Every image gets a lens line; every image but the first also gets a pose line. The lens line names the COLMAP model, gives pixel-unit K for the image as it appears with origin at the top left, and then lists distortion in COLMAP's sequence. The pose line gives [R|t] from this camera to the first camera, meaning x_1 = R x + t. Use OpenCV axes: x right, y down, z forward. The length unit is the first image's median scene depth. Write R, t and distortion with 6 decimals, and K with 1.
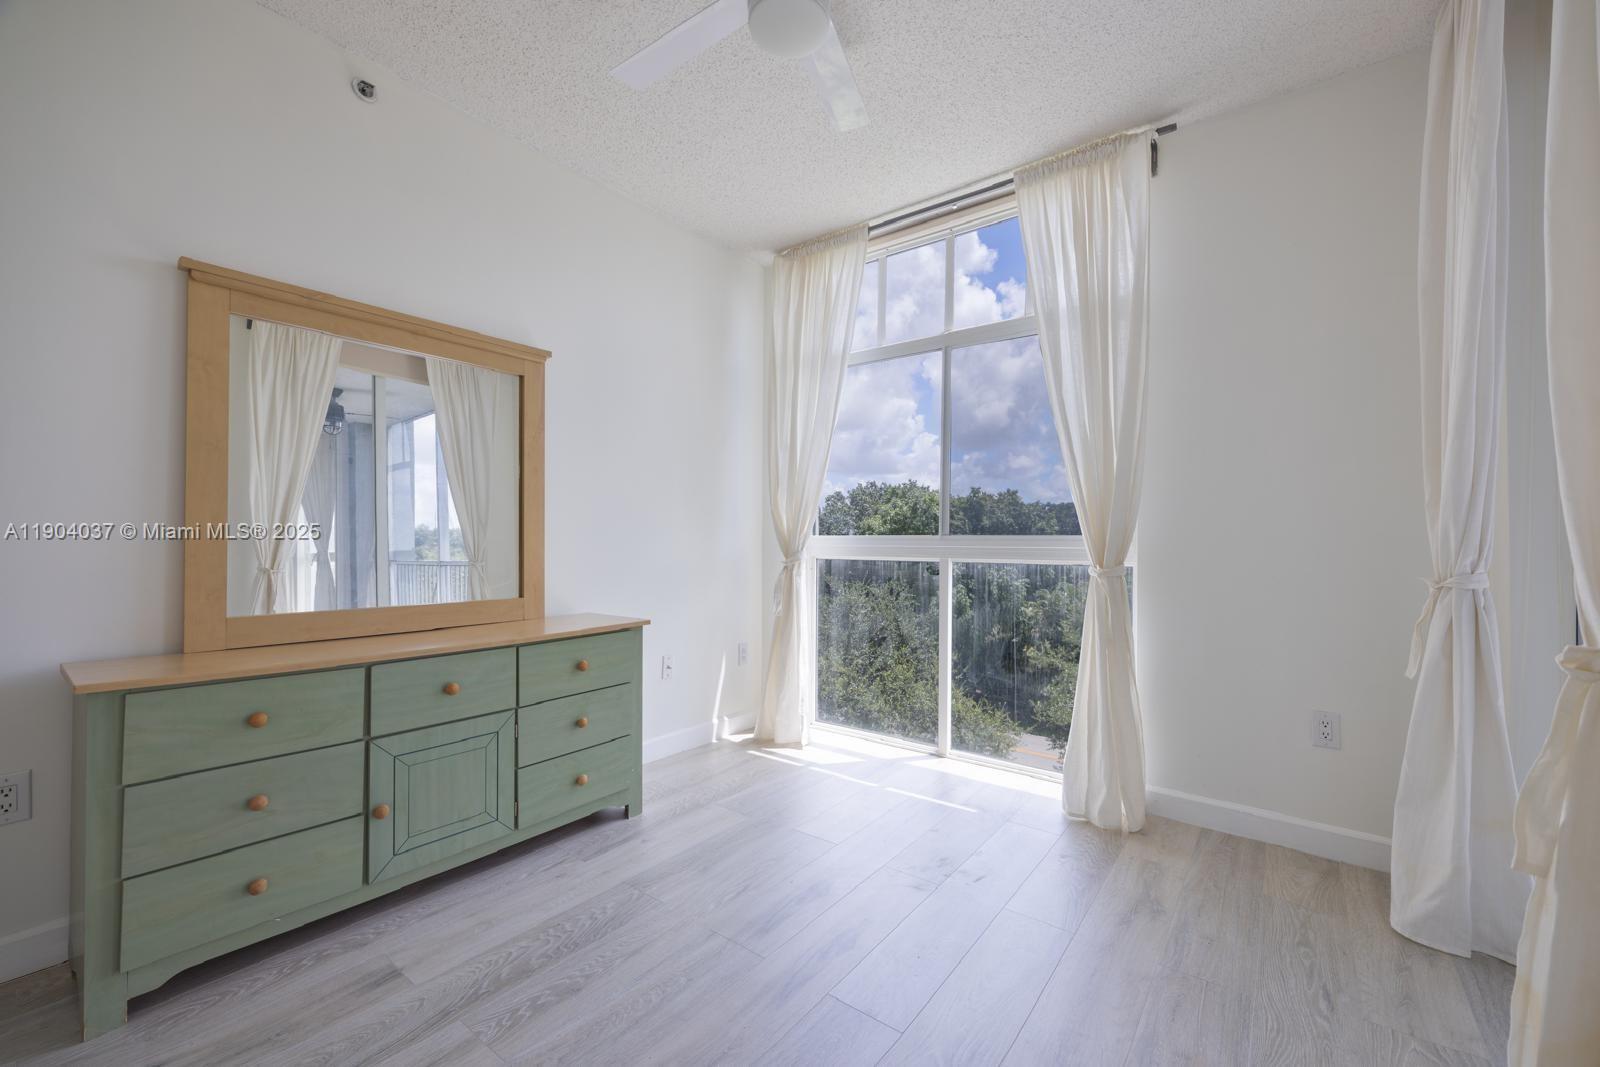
lens RADIAL K [[622.4, 0, 800.0], [0, 622.4, 533.5], [0, 0, 1]] dist [-0.014654, 0.000045]
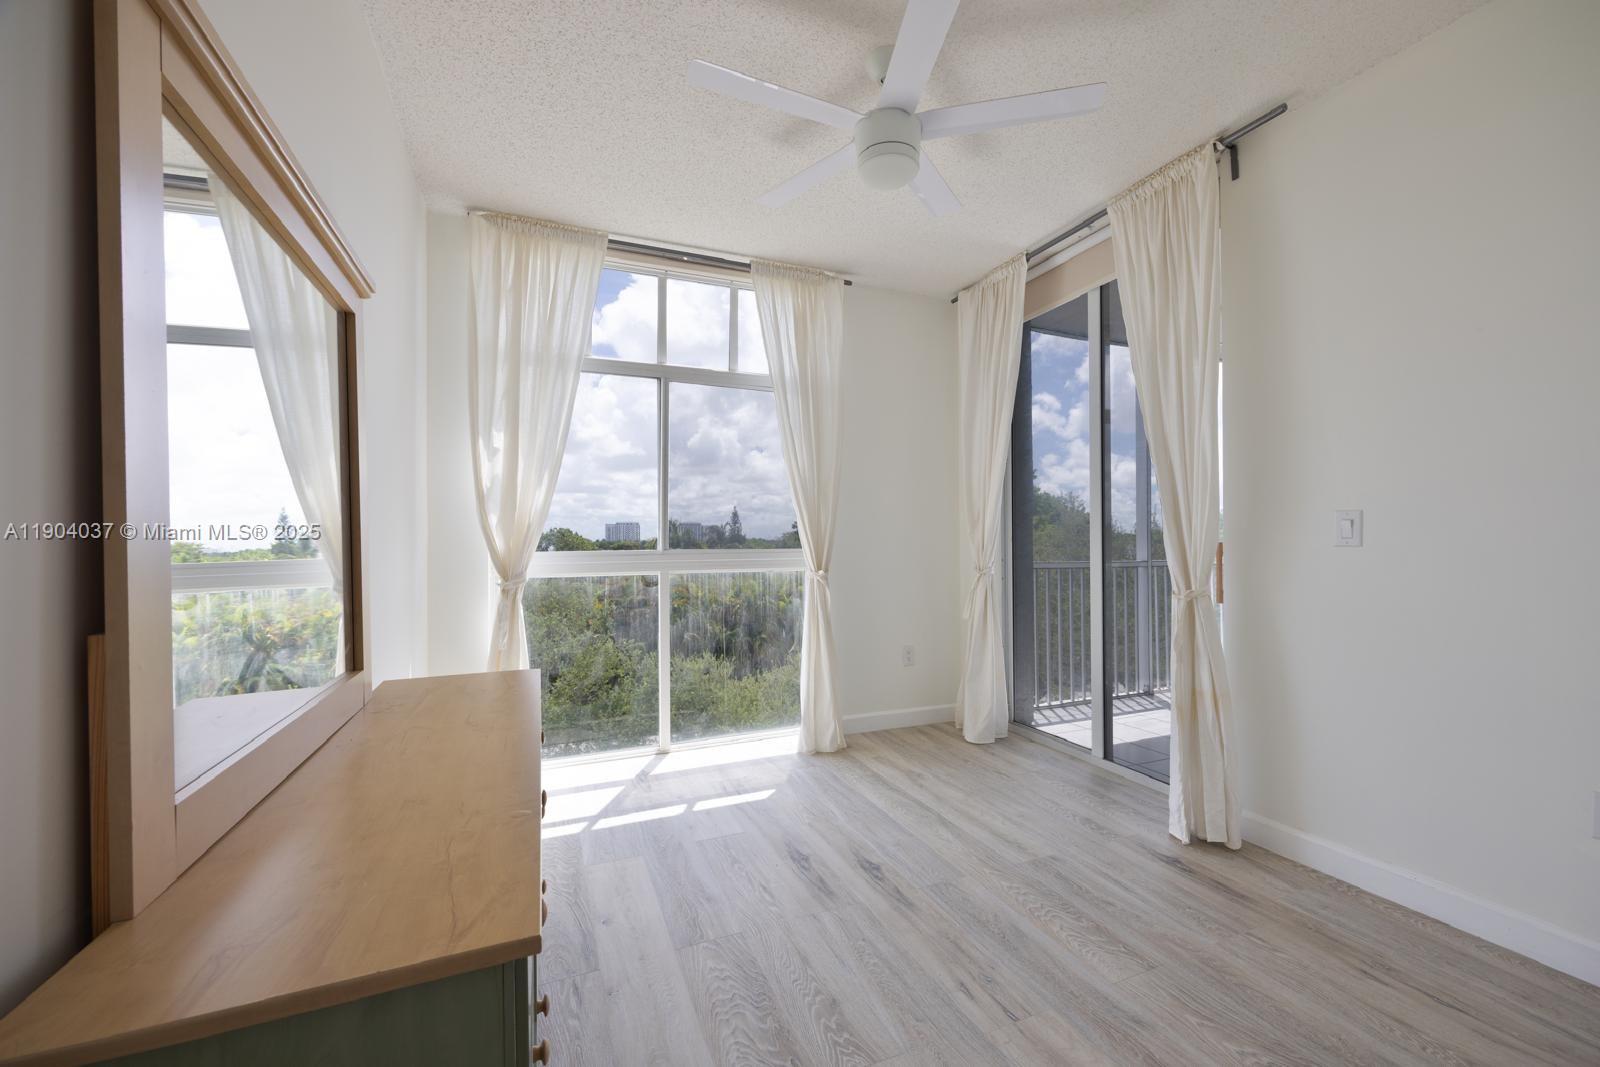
lens RADIAL K [[633.1, 0, 800.0], [0, 633.1, 533.5], [0, 0, 1]] dist [-0.000588, -0.000042]
pose [[0.503015, -0.002094, 0.864275, -0.622152], [0.001855, 0.999997, 0.001344, -0.028192], [-0.864276, 0.000927, 0.503018, 0.236544]]
